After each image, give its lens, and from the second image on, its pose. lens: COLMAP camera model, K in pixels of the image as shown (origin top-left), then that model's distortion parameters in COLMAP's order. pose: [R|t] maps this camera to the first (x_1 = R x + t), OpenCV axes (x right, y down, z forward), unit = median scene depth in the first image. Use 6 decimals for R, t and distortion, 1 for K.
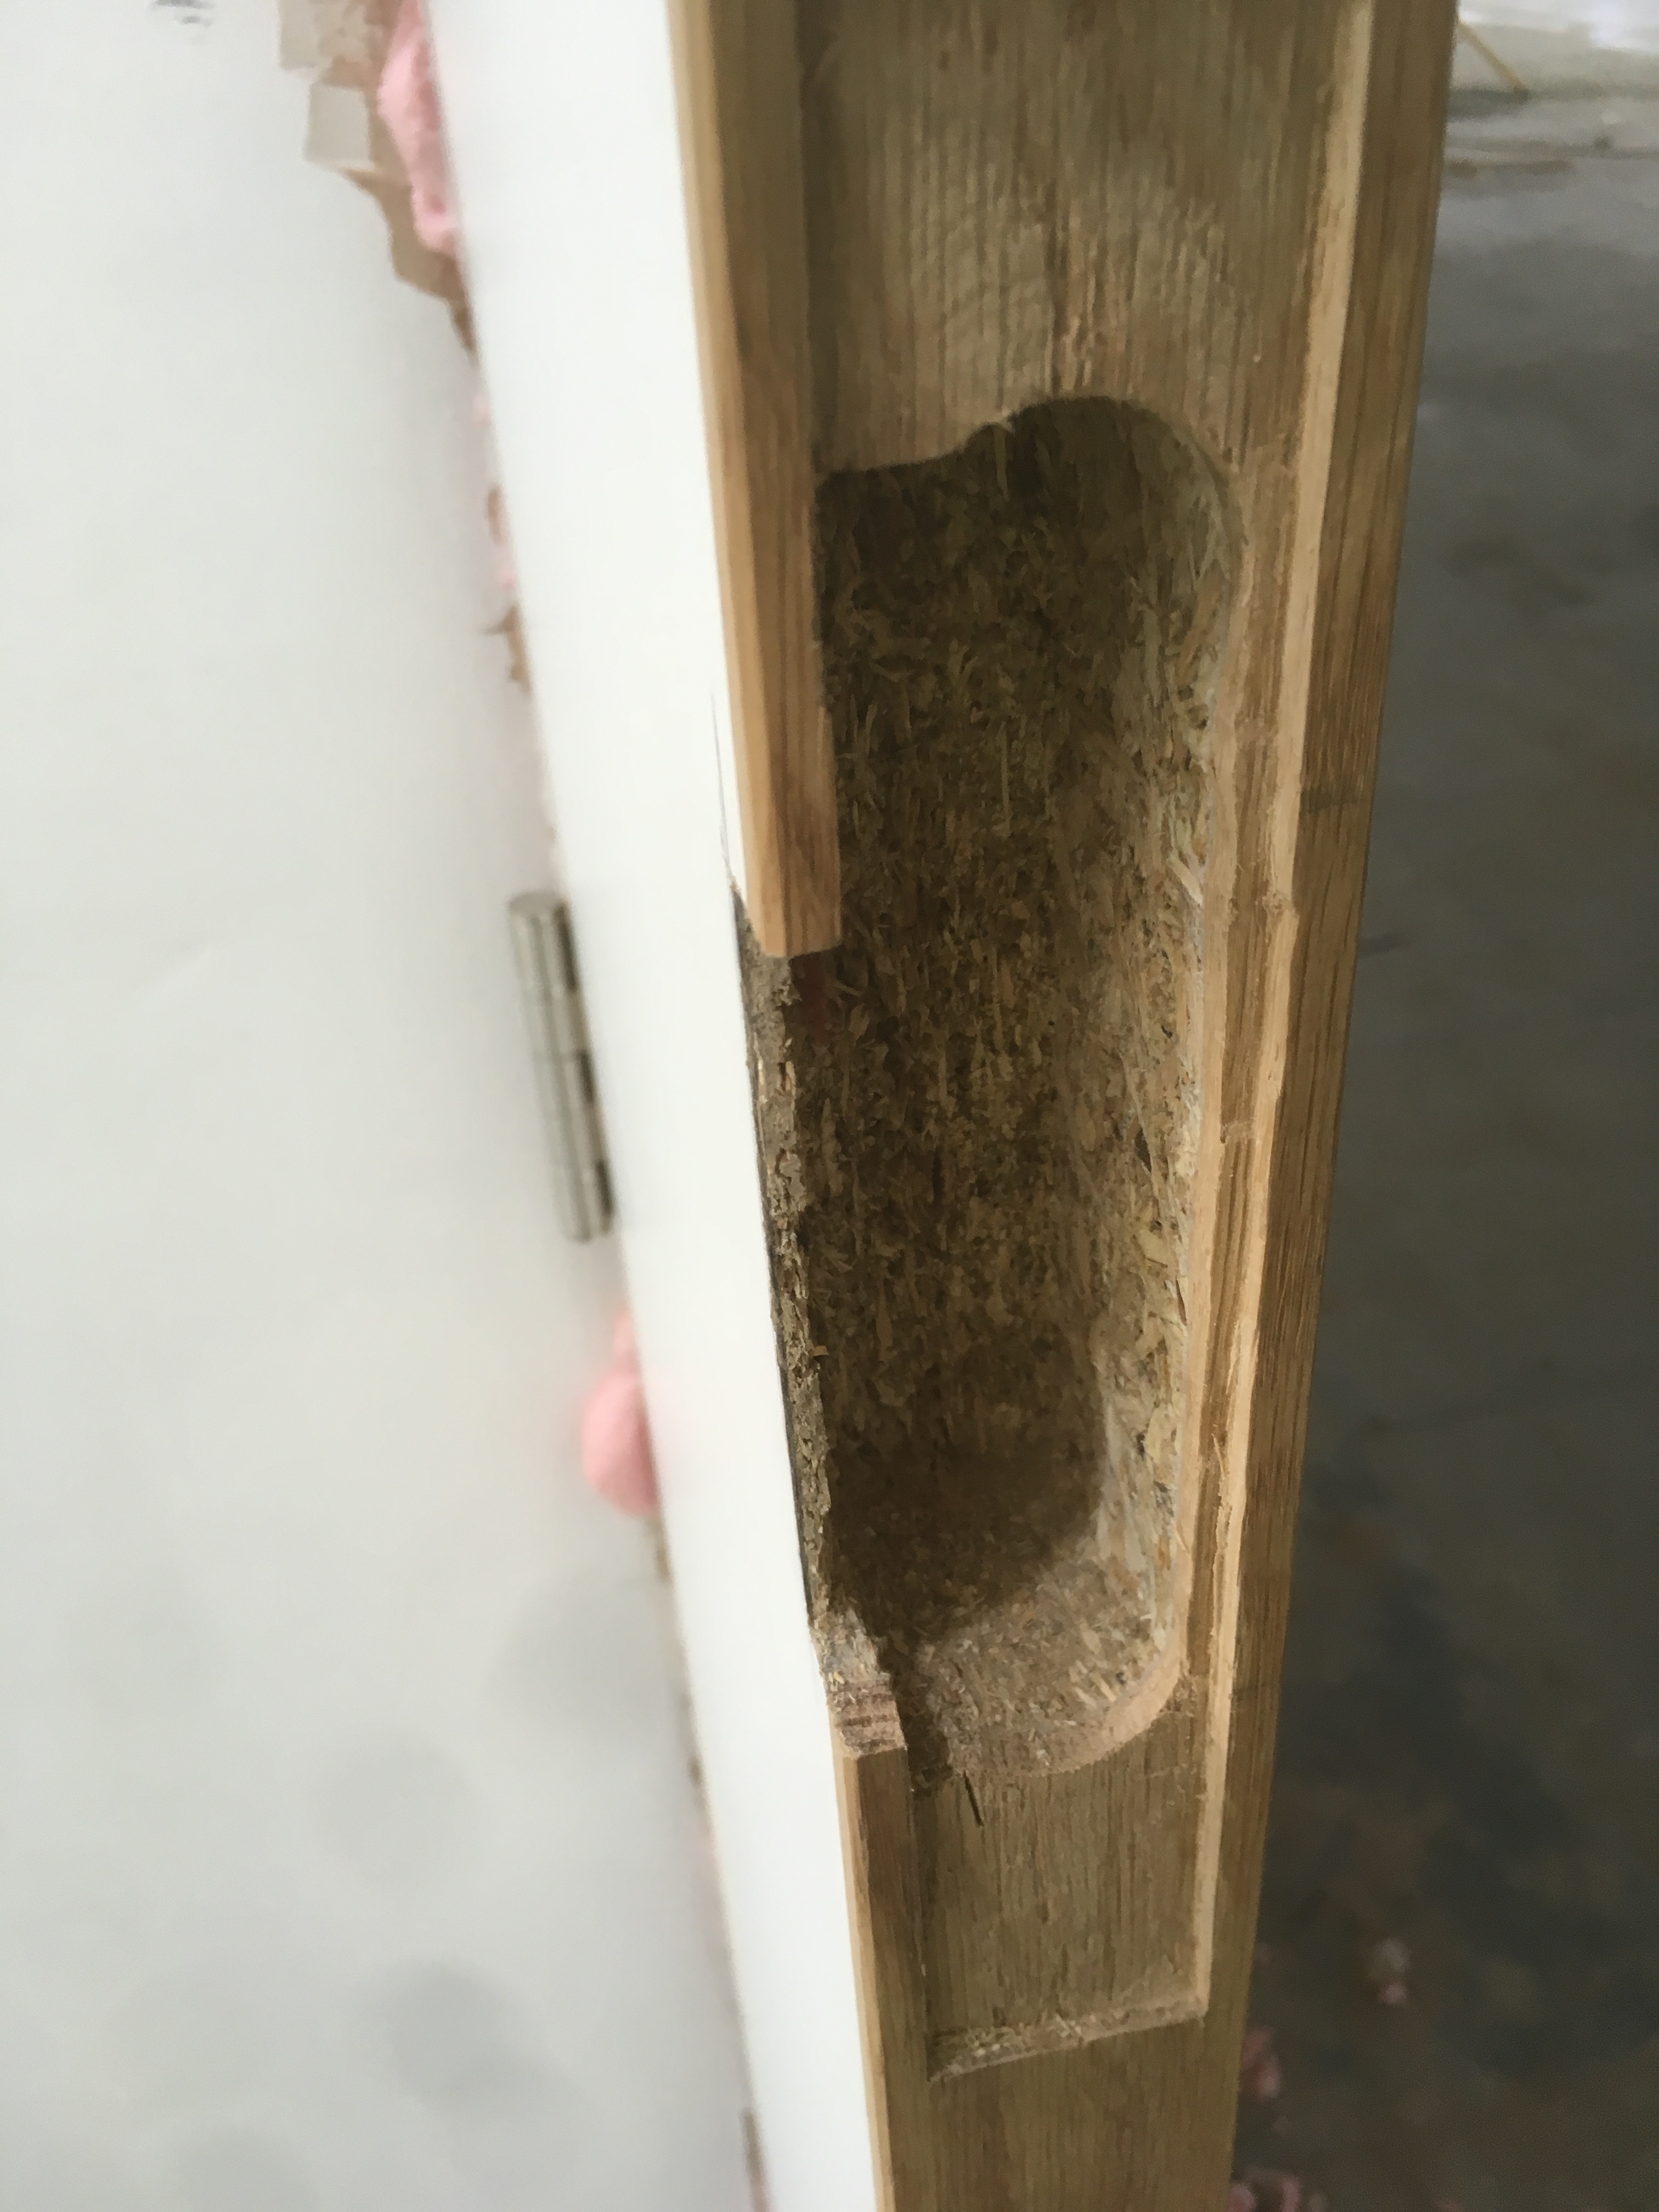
lens RADIAL K [[1864.5, 0, 829.5], [0, 1864.5, 1106.0], [0, 0, 1]] dist [0.079632, -0.110824]
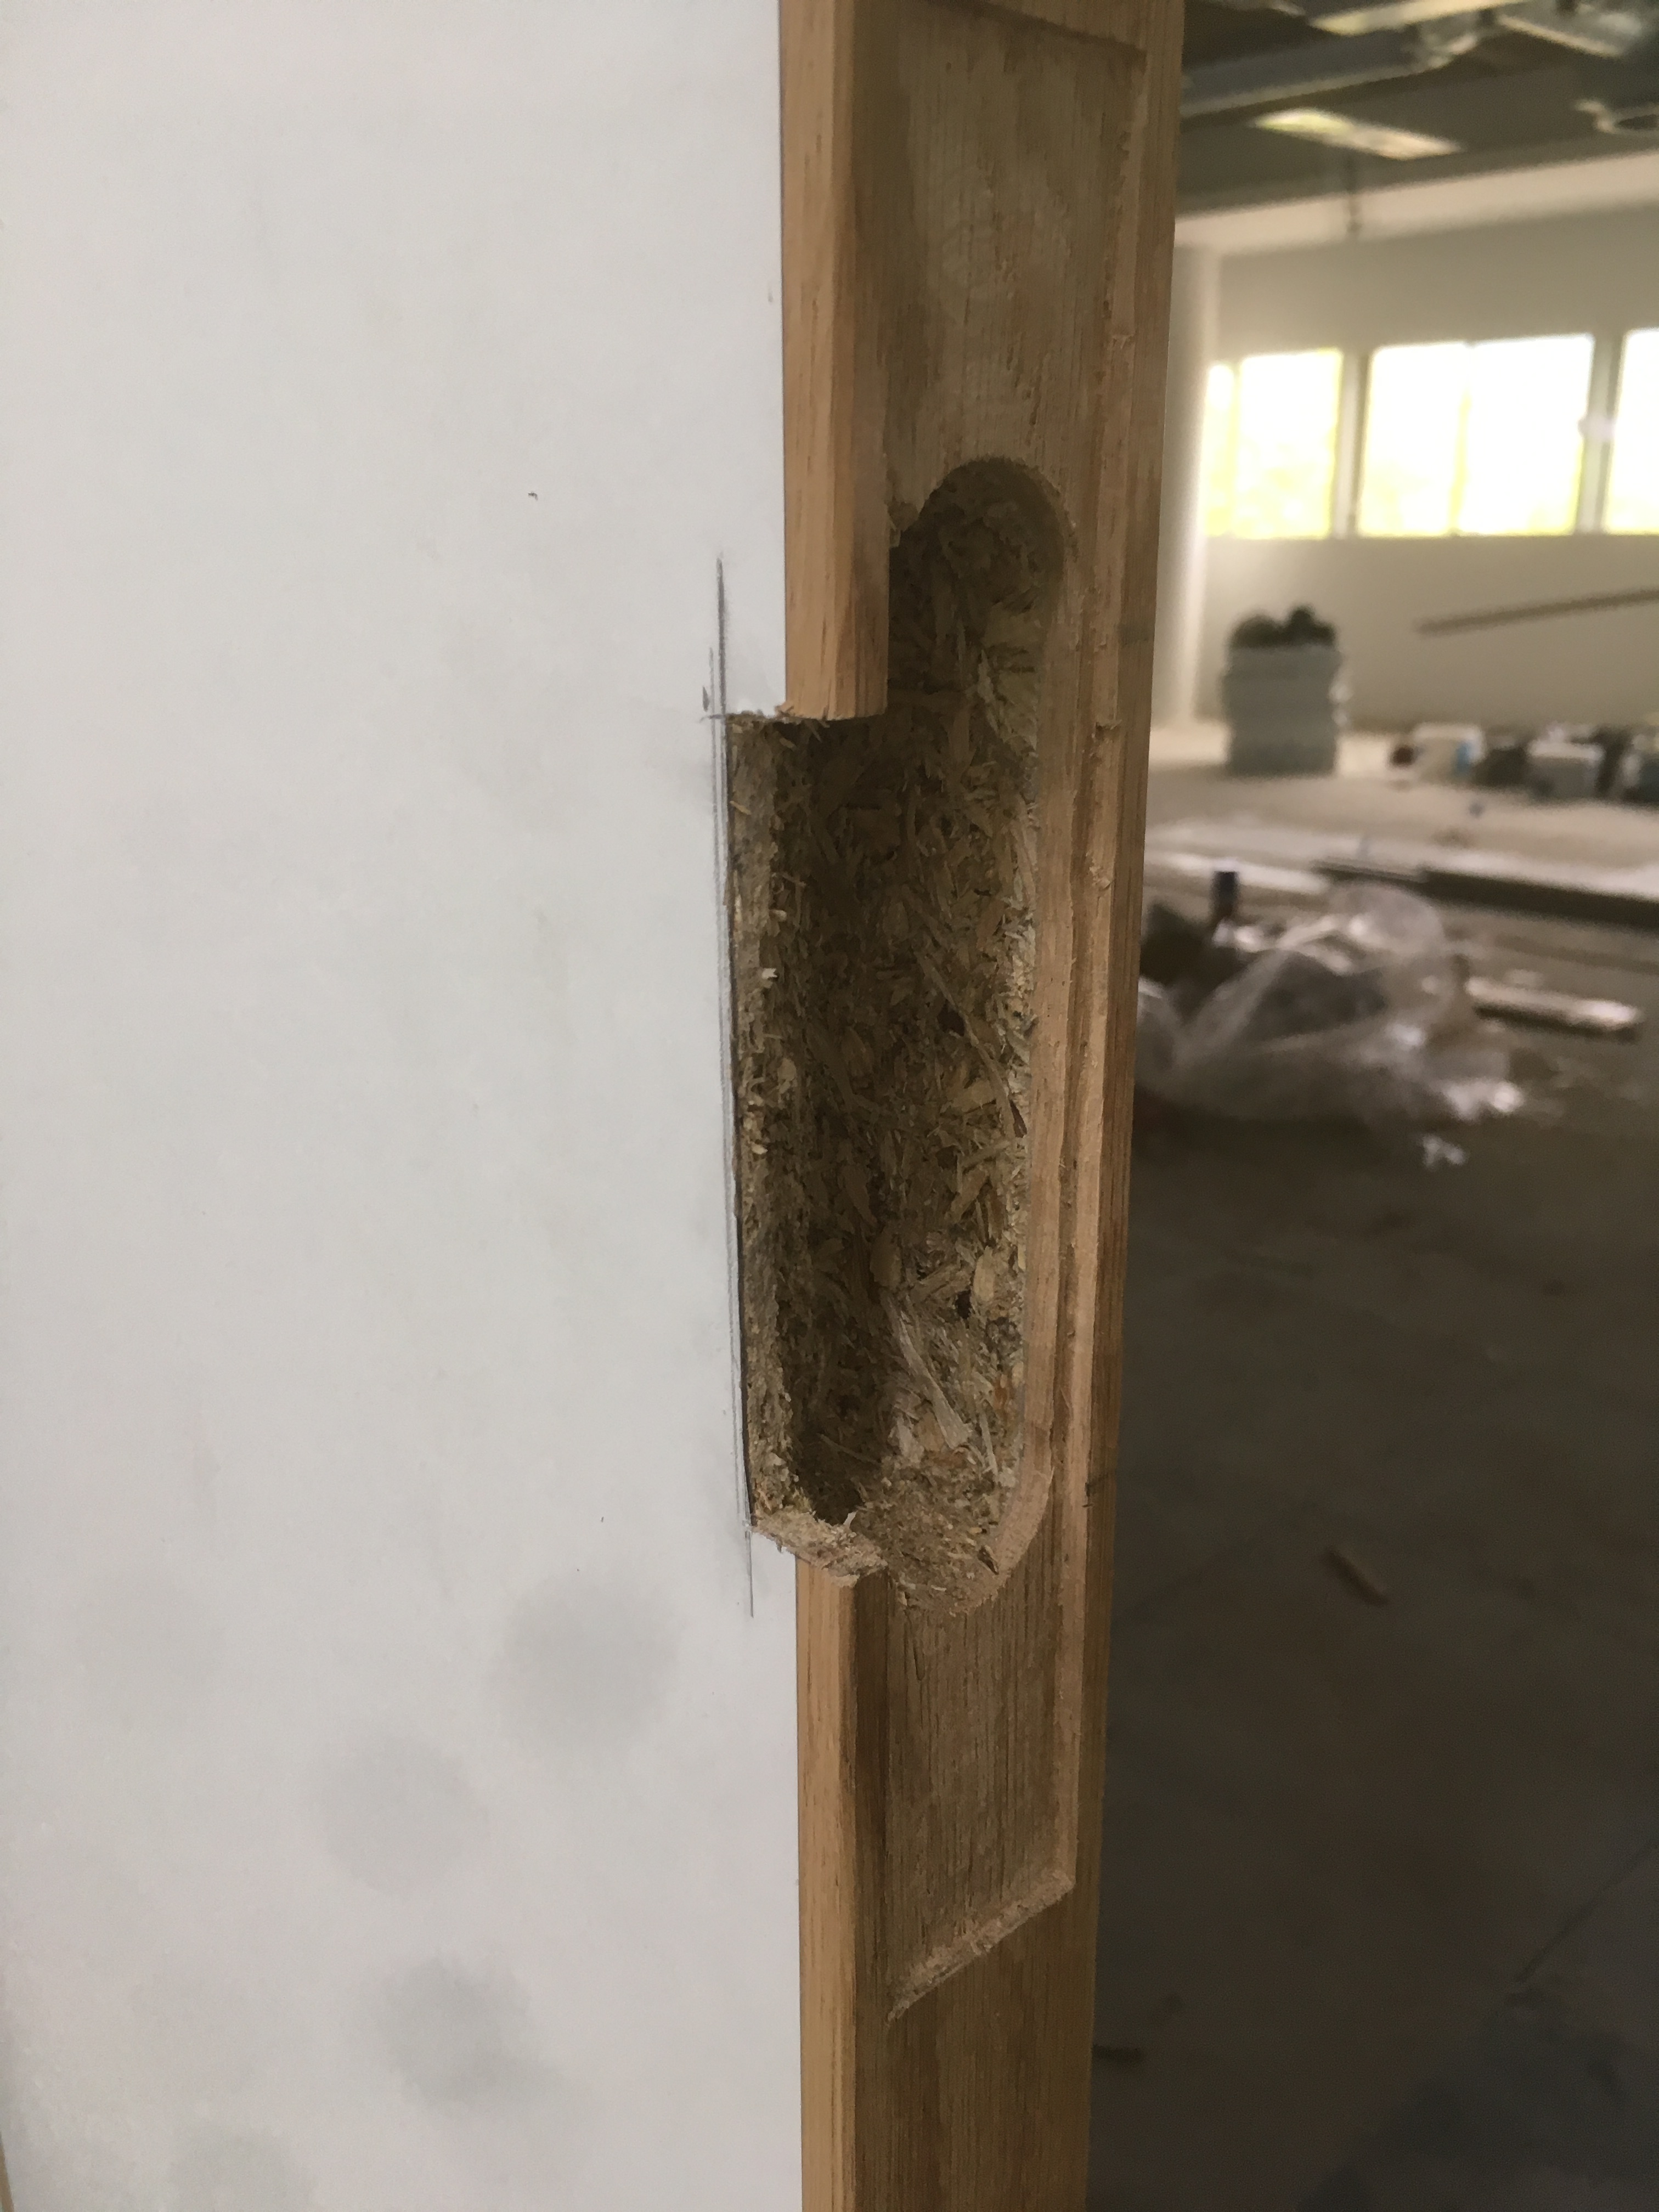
lens RADIAL K [[1864.5, 0, 829.5], [0, 1864.5, 1106.0], [0, 0, 1]] dist [0.079632, -0.110824]
pose [[0.865945, -0.102976, 0.489423, -0.481419], [0.241764, 0.942833, -0.229383, 0.320198], [-0.437823, 0.316957, 0.841338, 0.007376]]
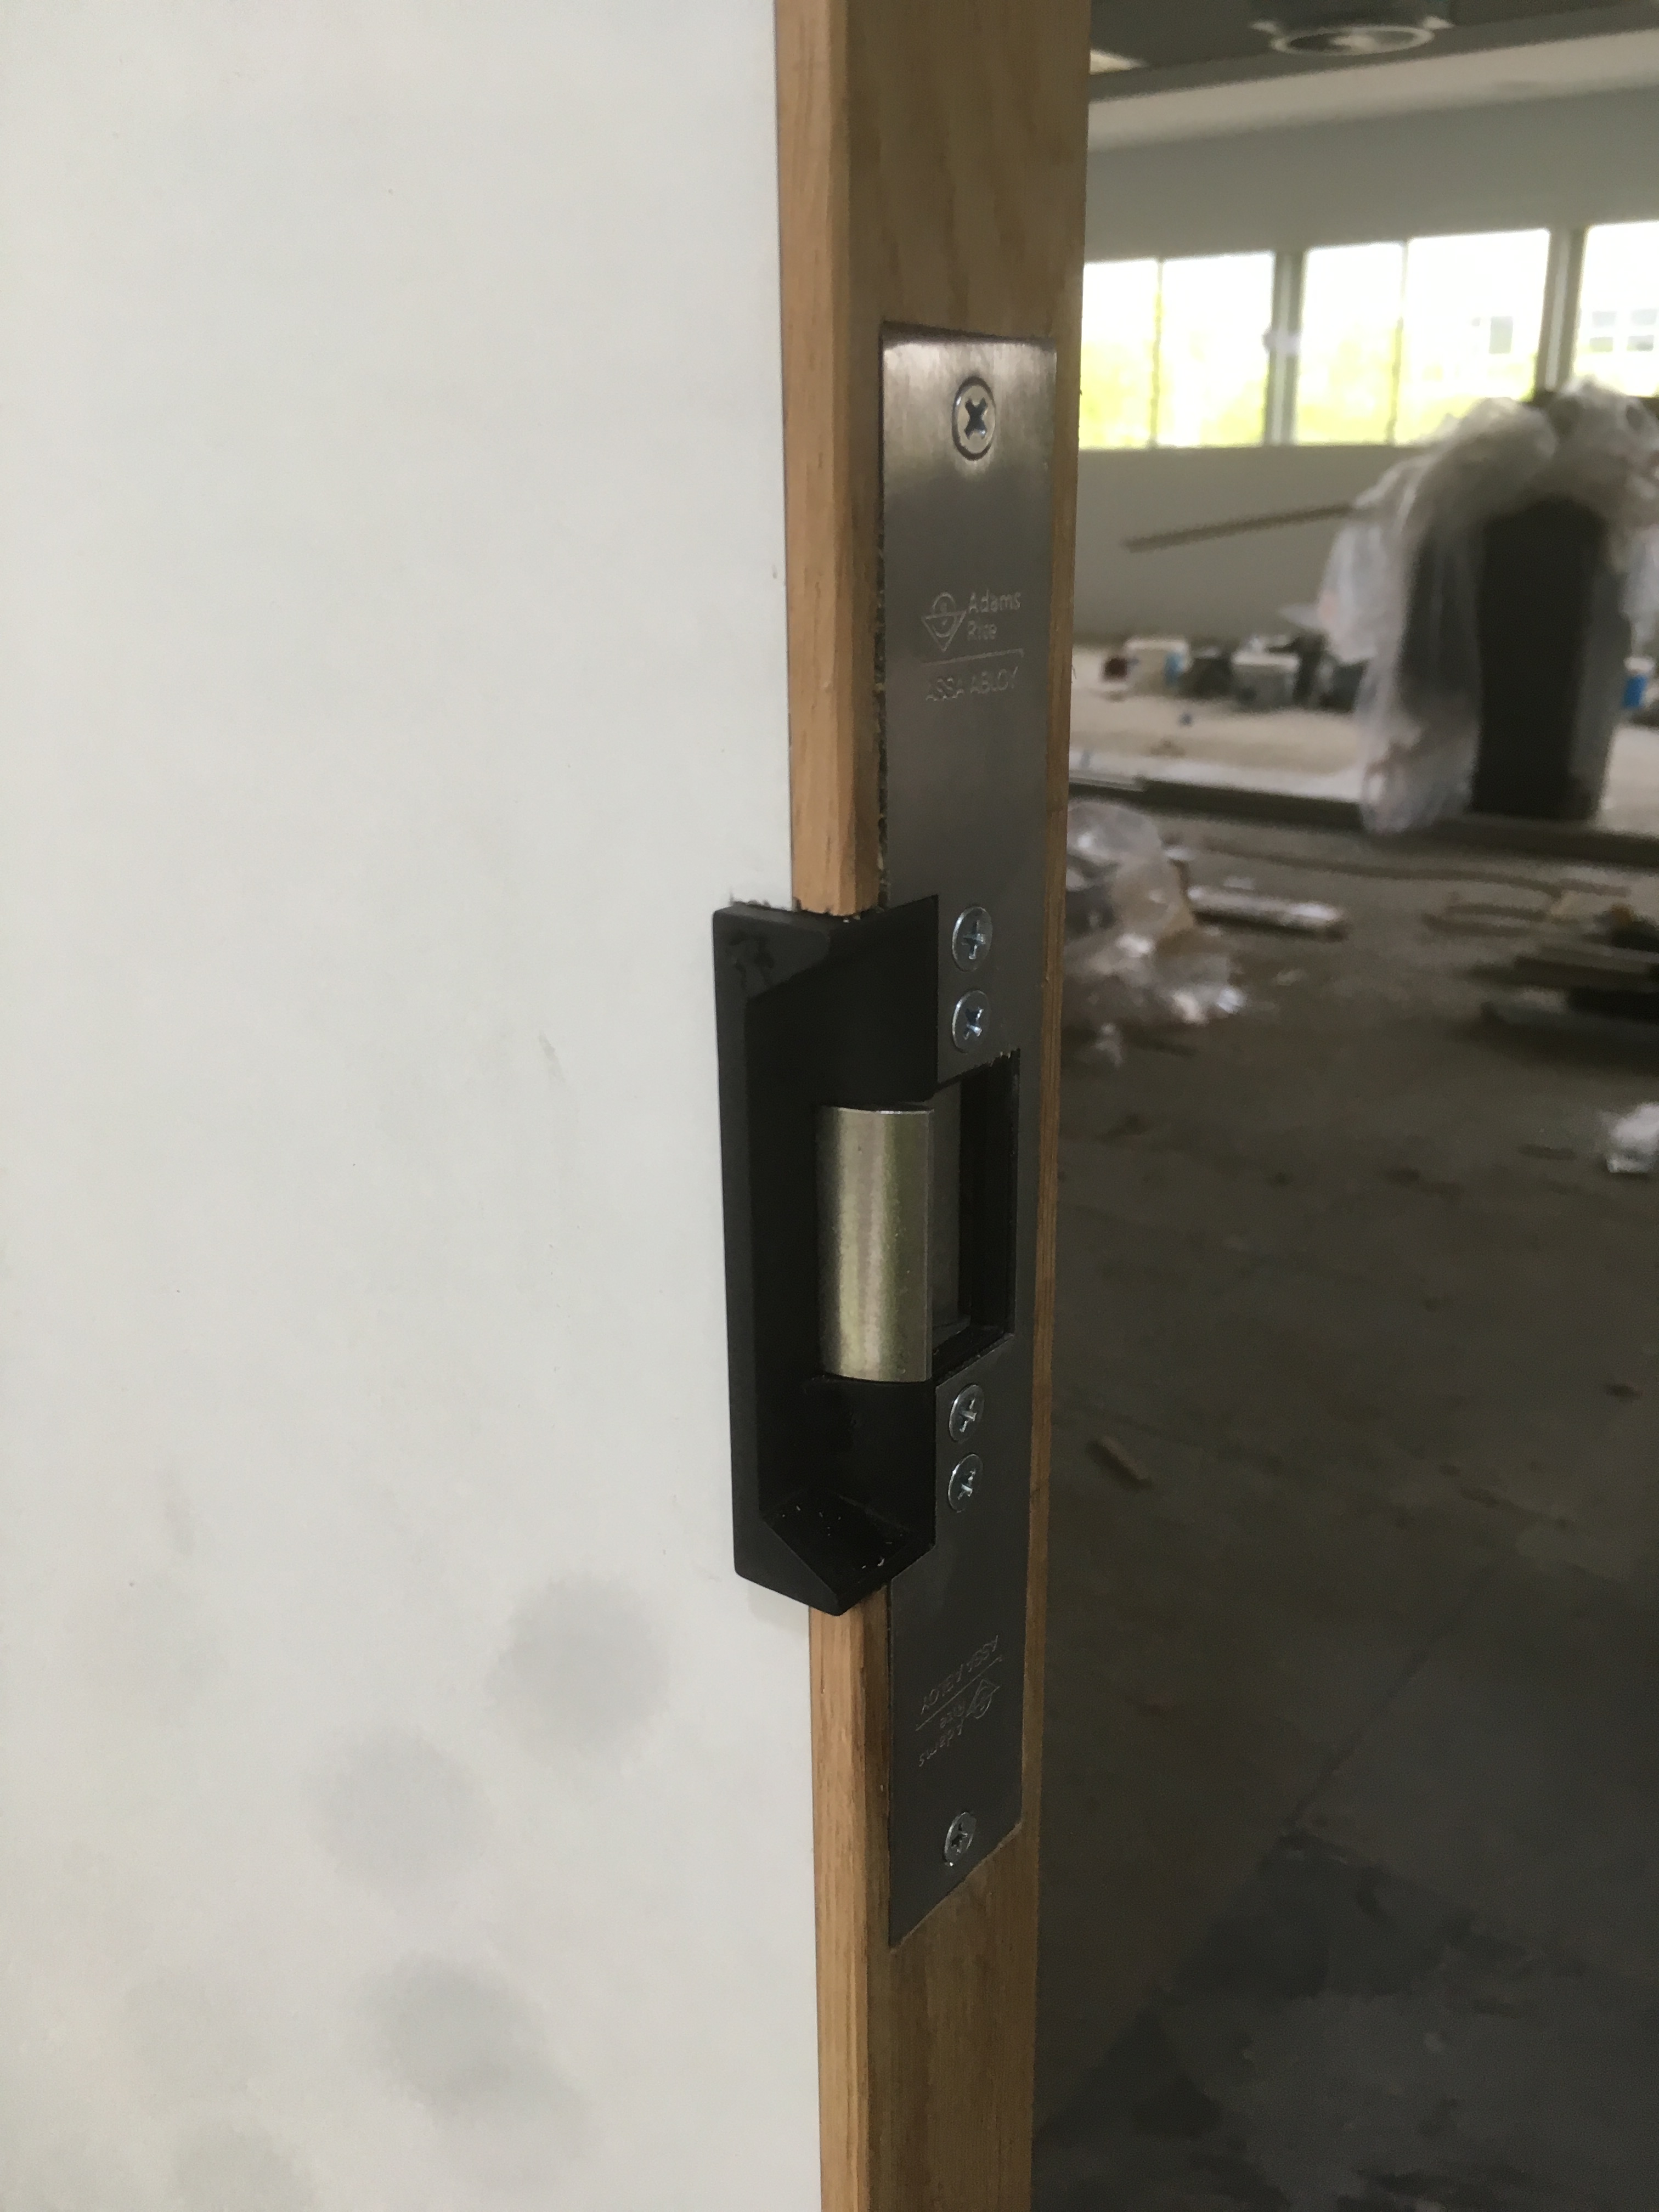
lens RADIAL K [[1847.3, 0, 829.5], [0, 1847.3, 1106.0], [0, 0, 1]] dist [0.076354, -0.087541]
pose [[0.785897, -0.171261, 0.594169, -0.685605], [0.320420, 0.934603, -0.154428, 0.206842], [-0.528864, 0.311748, 0.789377, -0.109215]]
